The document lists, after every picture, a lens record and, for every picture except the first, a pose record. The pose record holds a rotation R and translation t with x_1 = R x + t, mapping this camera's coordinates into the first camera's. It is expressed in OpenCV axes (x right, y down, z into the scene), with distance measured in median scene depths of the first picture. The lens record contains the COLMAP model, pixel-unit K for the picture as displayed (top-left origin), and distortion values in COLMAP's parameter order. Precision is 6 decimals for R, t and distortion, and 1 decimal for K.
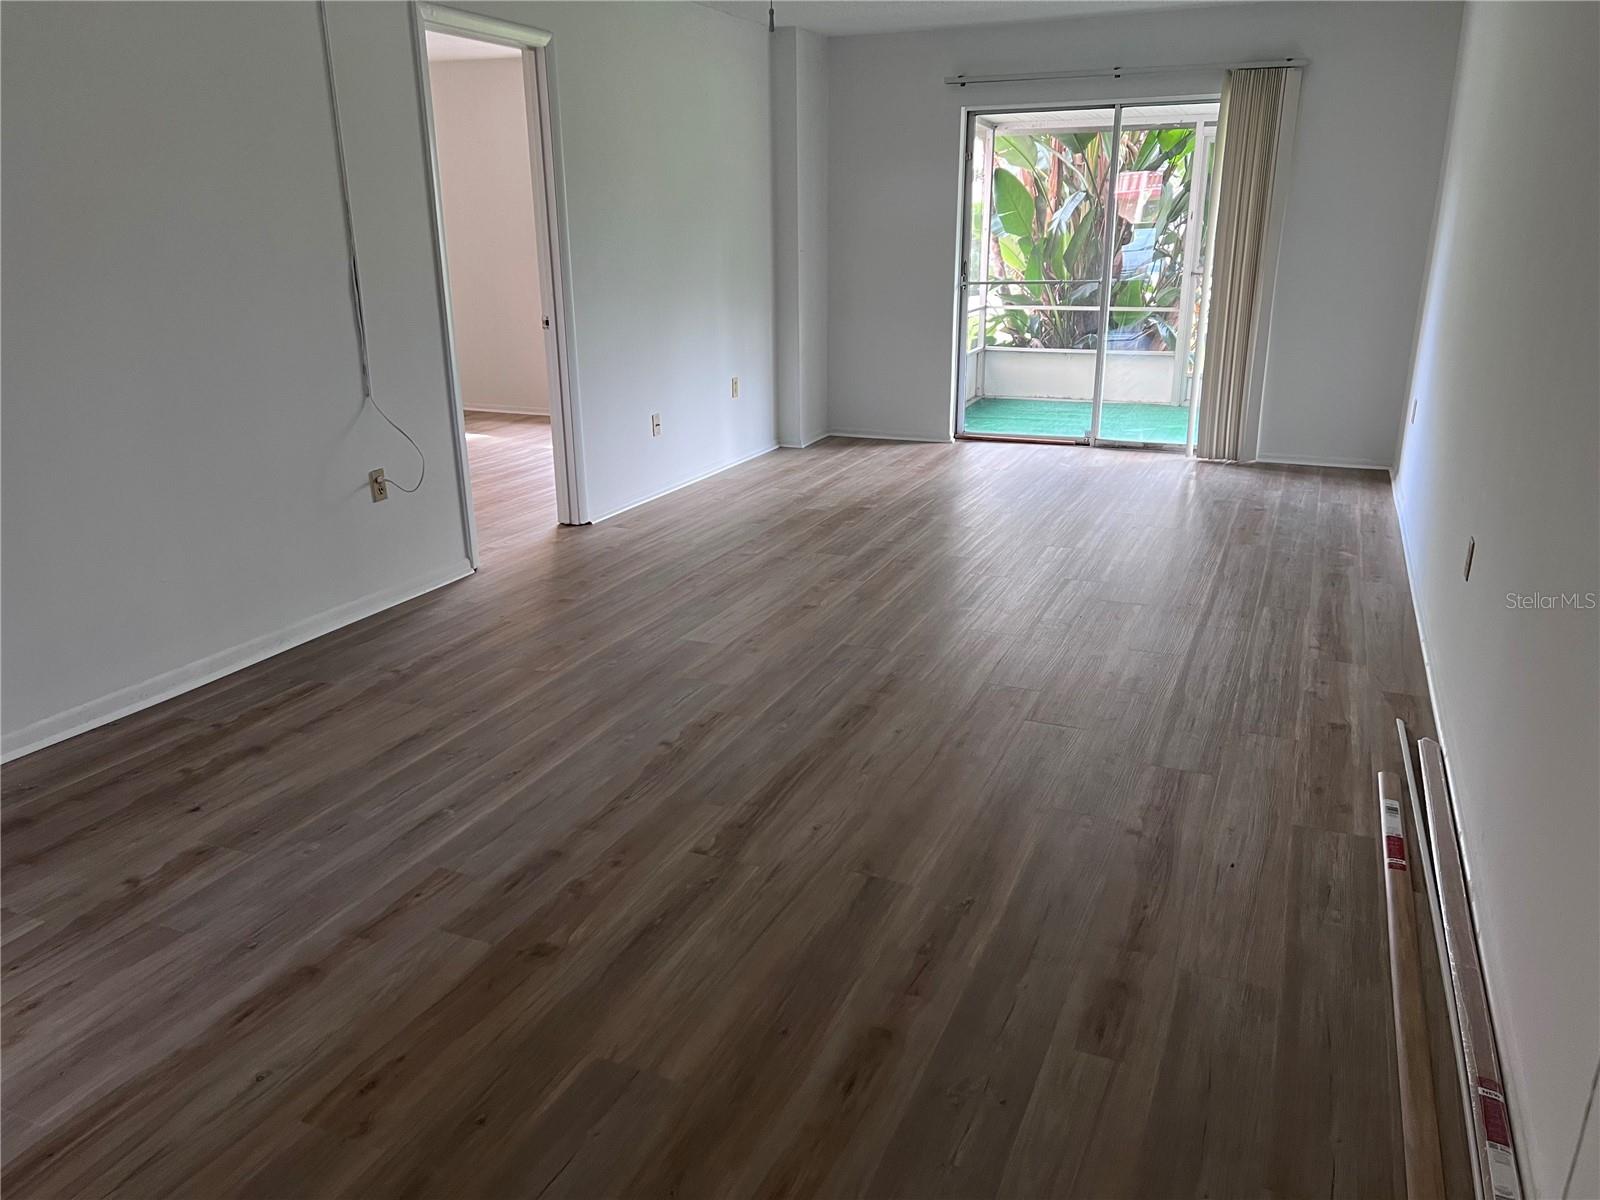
lens RADIAL K [[1198.3, 0, 792.4], [0, 1198.3, 601.6], [0, 0, 1]] dist [0.110966, -0.153950]
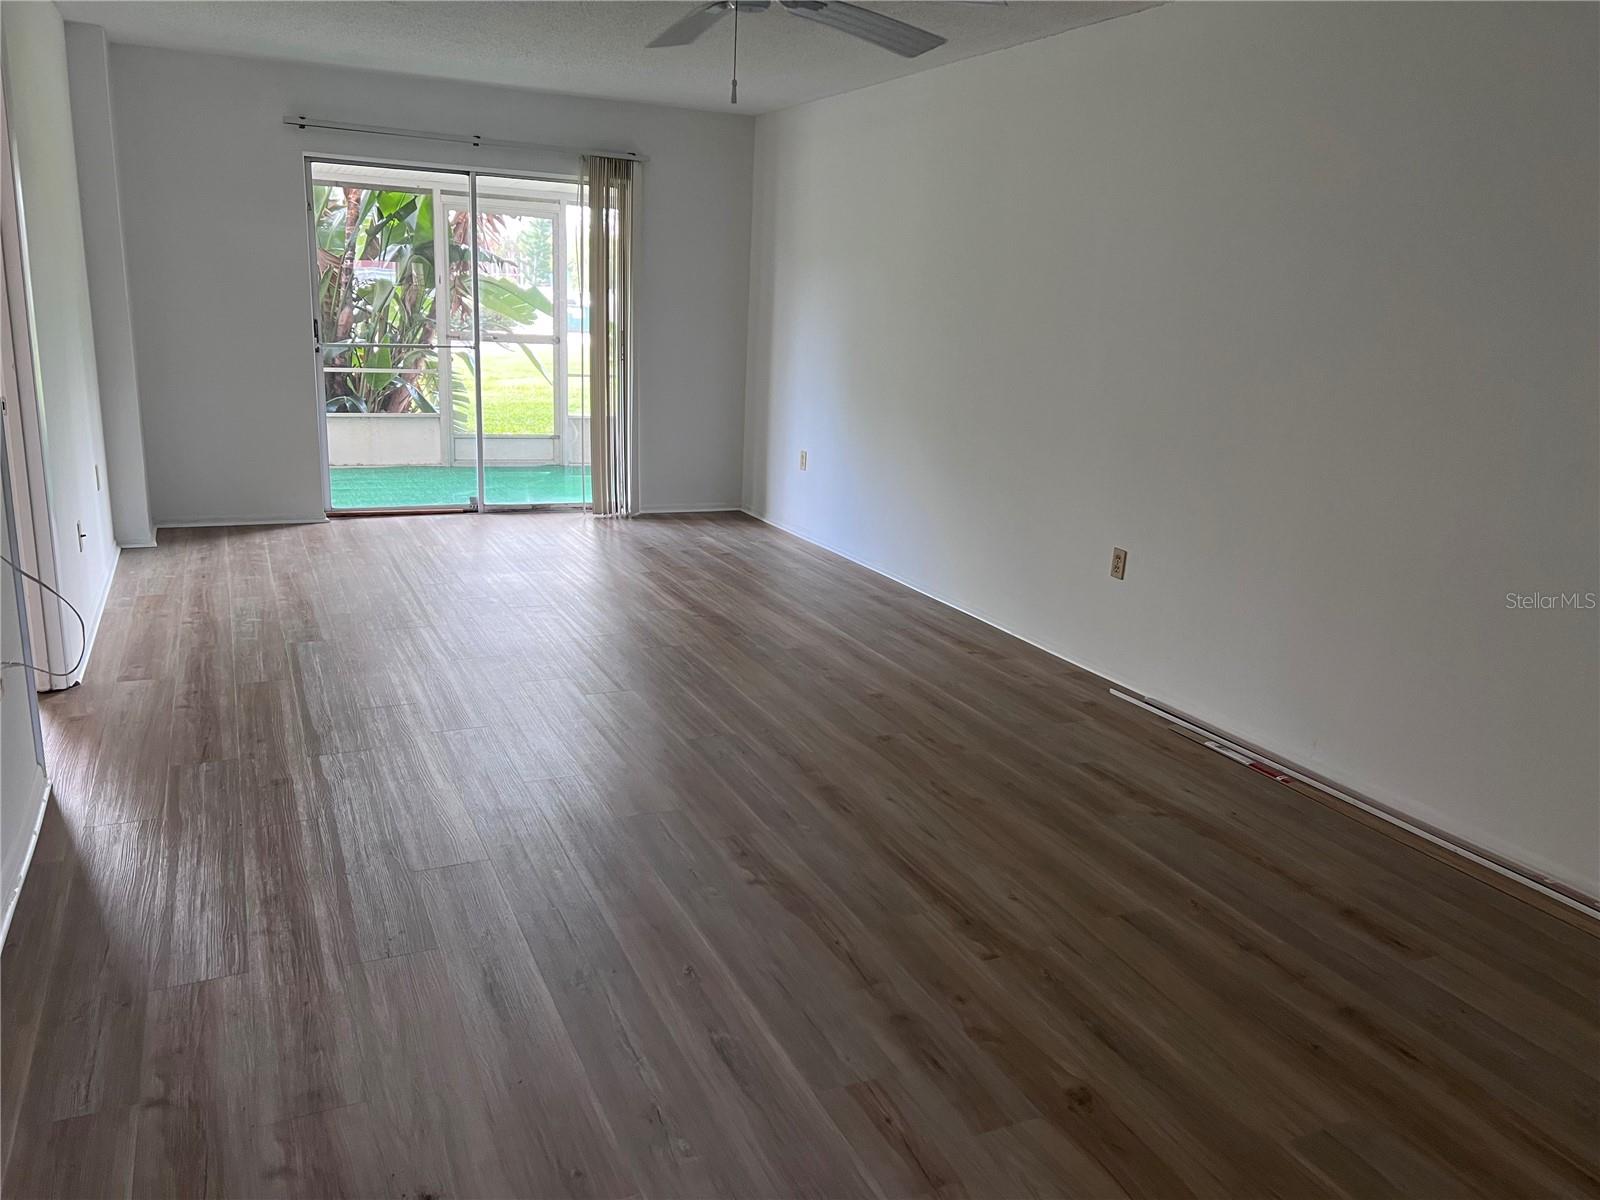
lens RADIAL K [[1198.3, 0, 792.4], [0, 1198.3, 601.6], [0, 0, 1]] dist [0.110966, -0.153950]
pose [[0.658472, -0.148500, 0.737809, -0.668419], [0.177397, 0.983342, 0.039597, -0.107678], [-0.731399, 0.104811, 0.673847, 0.339978]]
